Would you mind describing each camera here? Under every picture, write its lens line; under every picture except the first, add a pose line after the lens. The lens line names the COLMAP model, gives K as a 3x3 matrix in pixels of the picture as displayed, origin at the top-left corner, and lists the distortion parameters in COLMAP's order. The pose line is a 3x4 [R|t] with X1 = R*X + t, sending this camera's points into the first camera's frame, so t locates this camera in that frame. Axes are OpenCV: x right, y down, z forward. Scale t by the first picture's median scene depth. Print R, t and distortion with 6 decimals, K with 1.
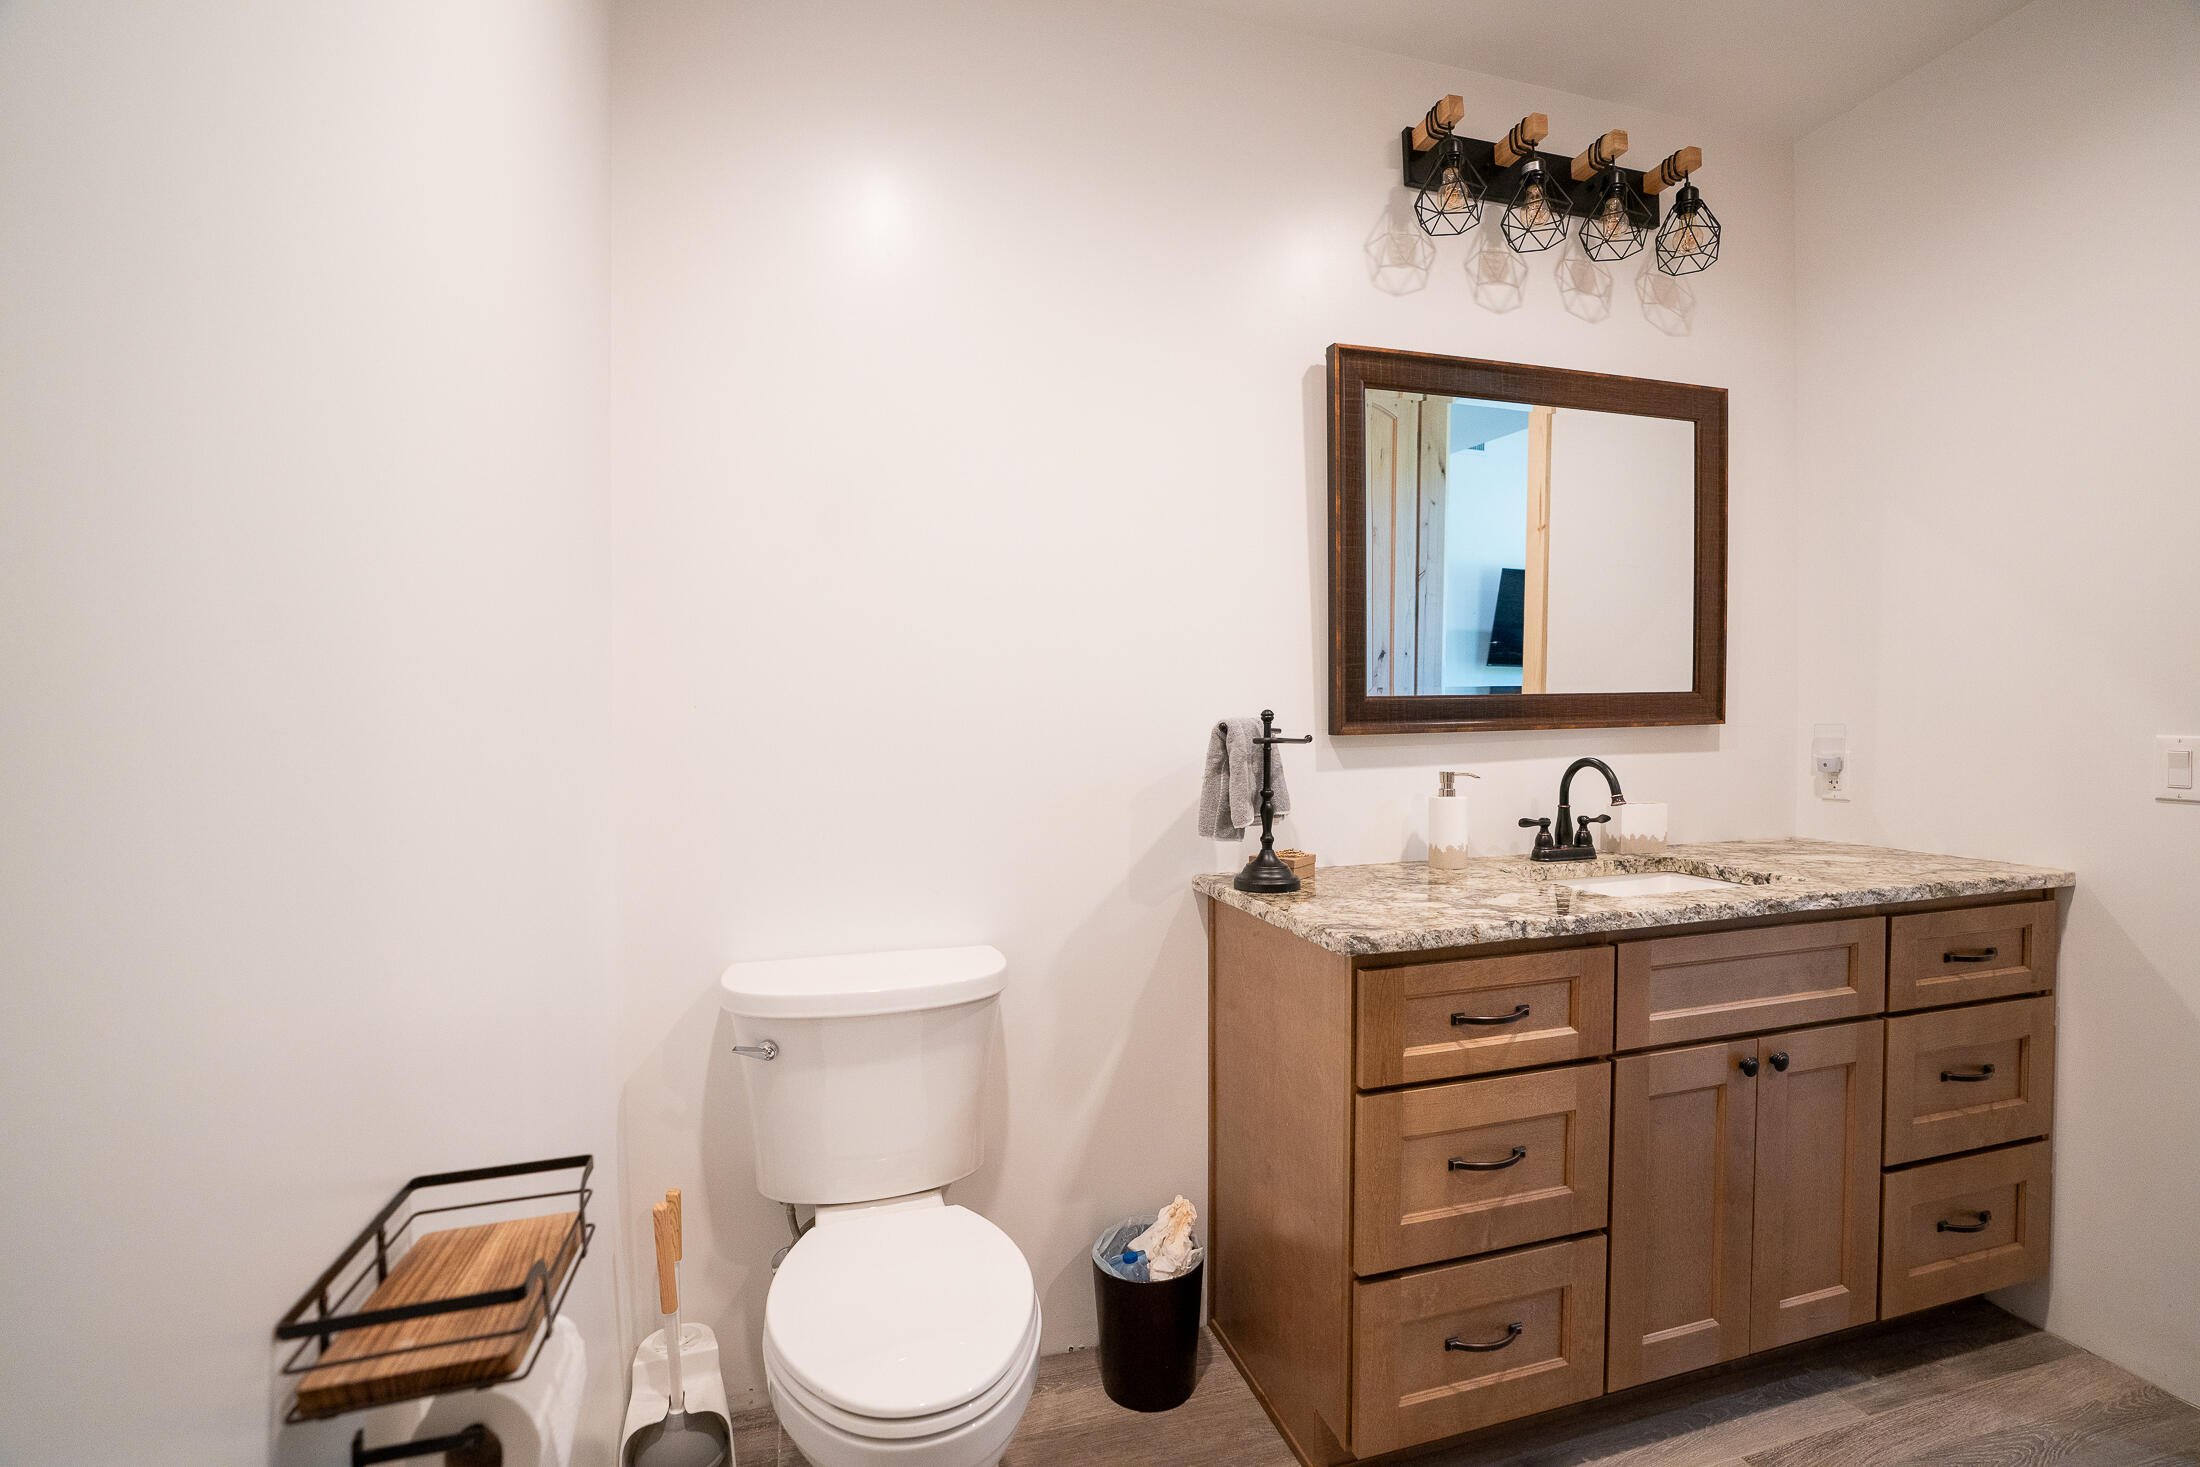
lens RADIAL K [[1009.3, 0, 1100.0], [0, 1009.3, 733.5], [0, 0, 1]] dist [-0.055143, 0.019211]
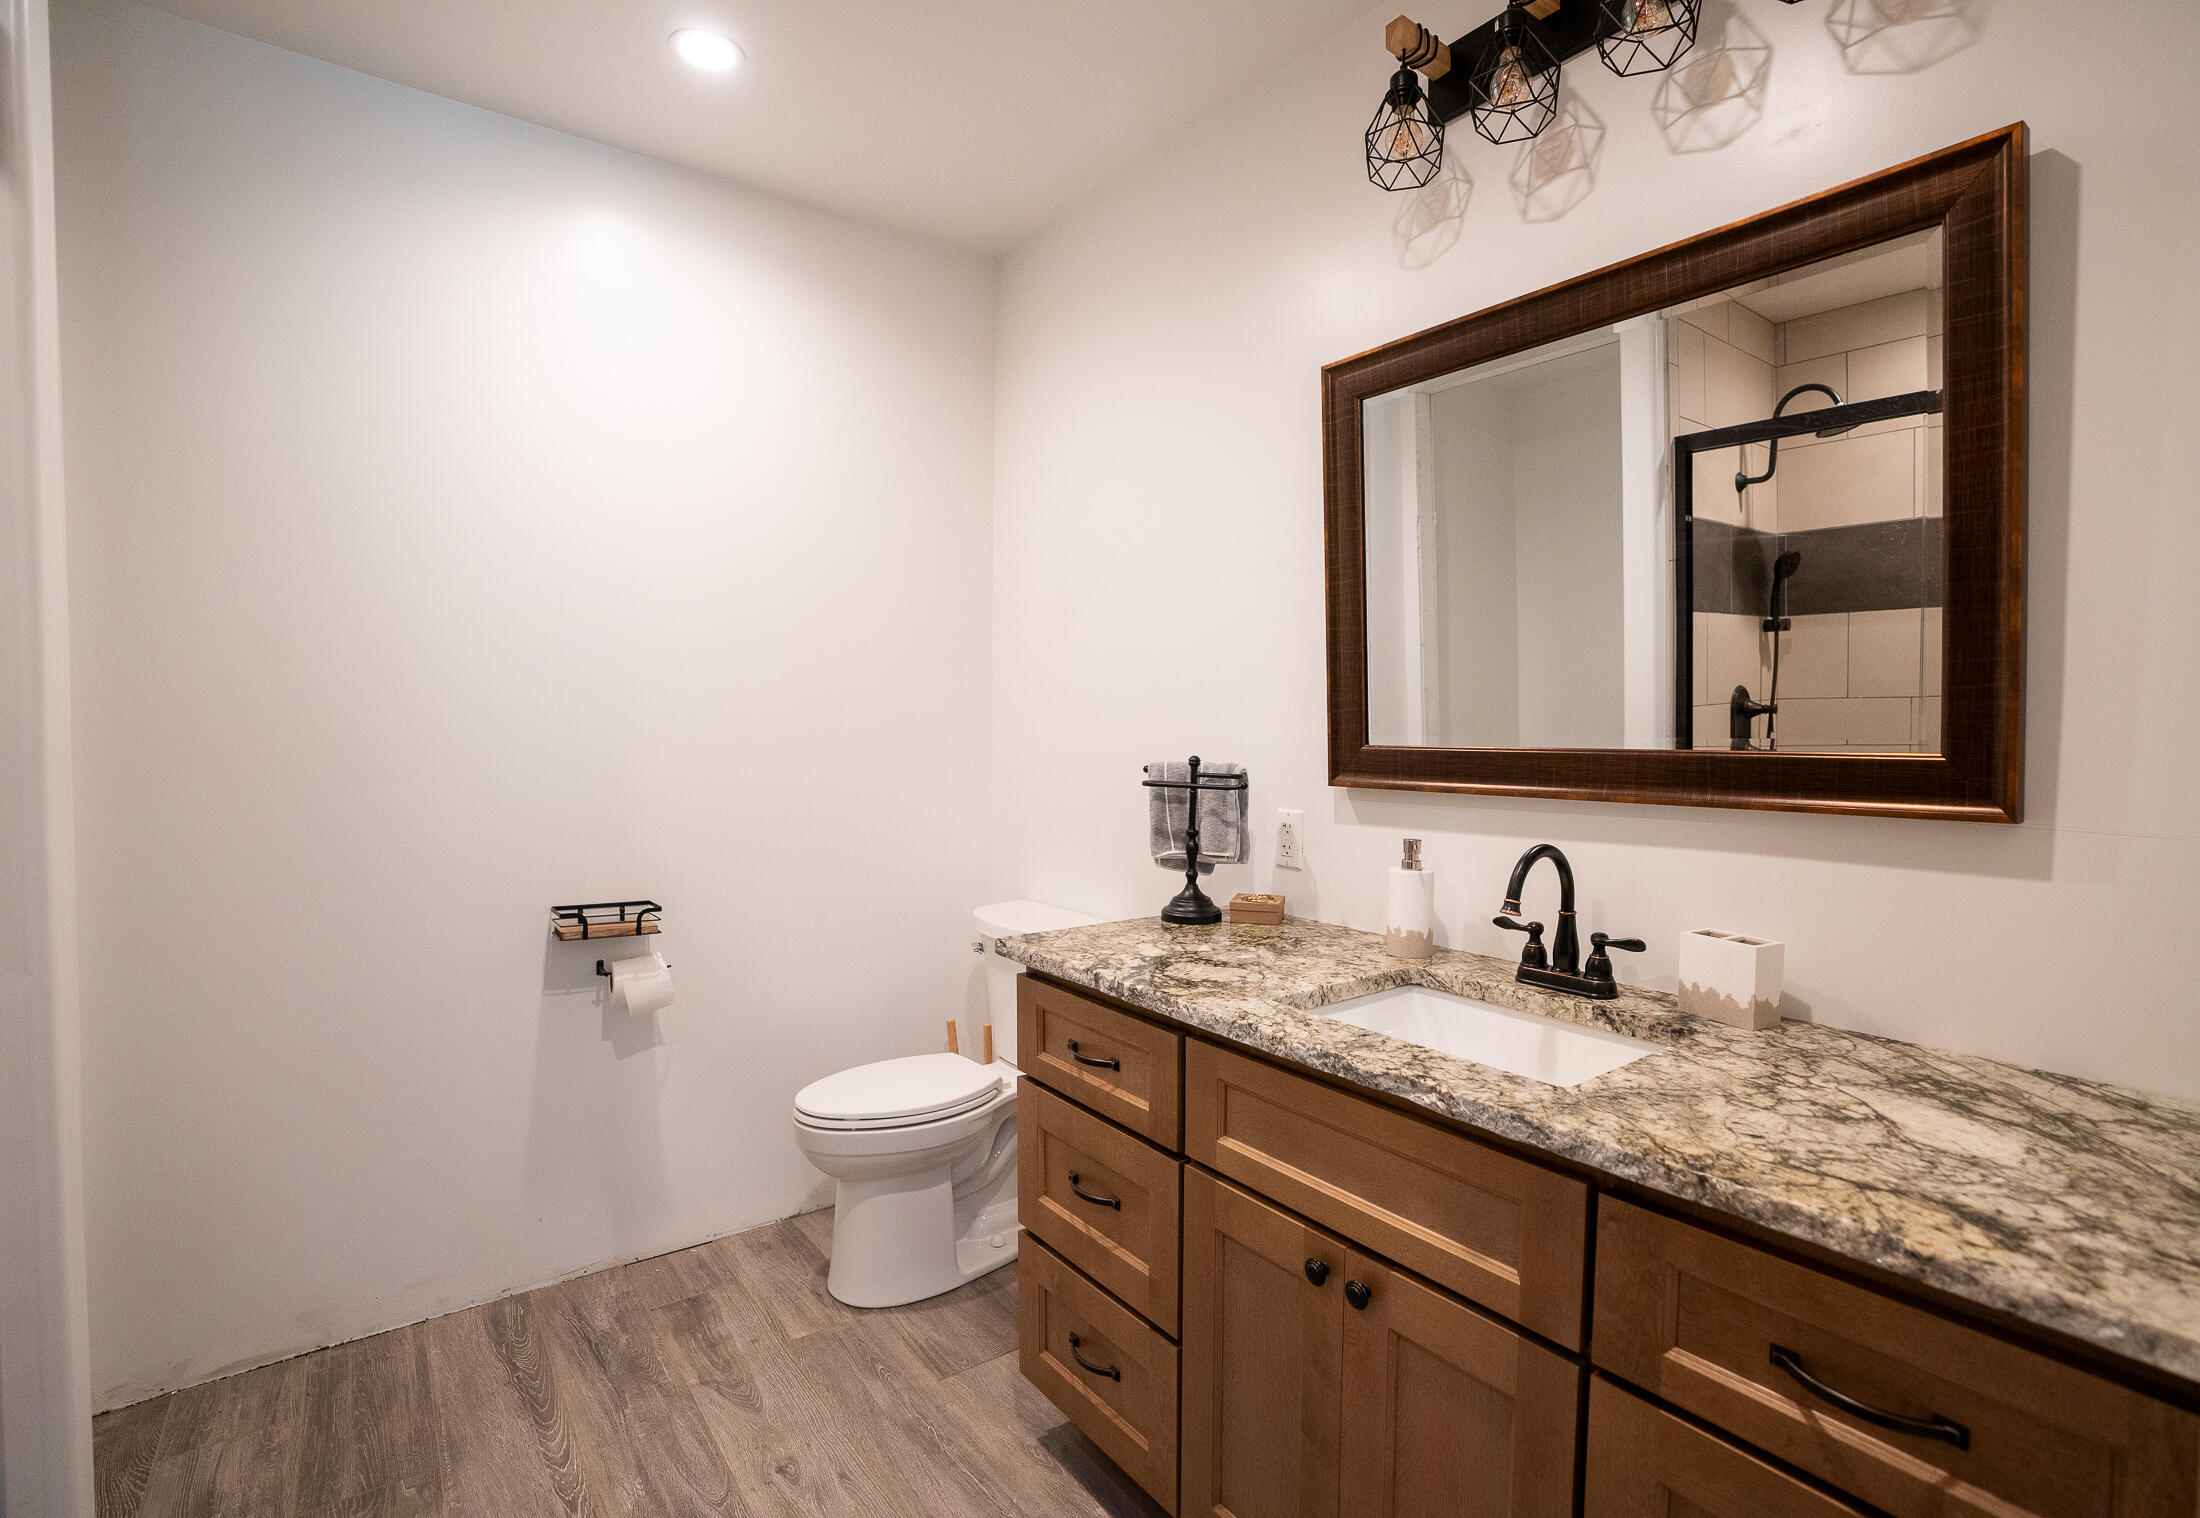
lens RADIAL K [[1031.7, 0, 1097.8], [0, 1031.7, 730.6], [0, 0, 1]] dist [-0.031494, 0.000439]
pose [[0.341456, 0.020968, -0.939664, 1.053130], [-0.019295, 0.999697, 0.015296, -0.059506], [0.939700, 0.012908, 0.341757, 0.465812]]
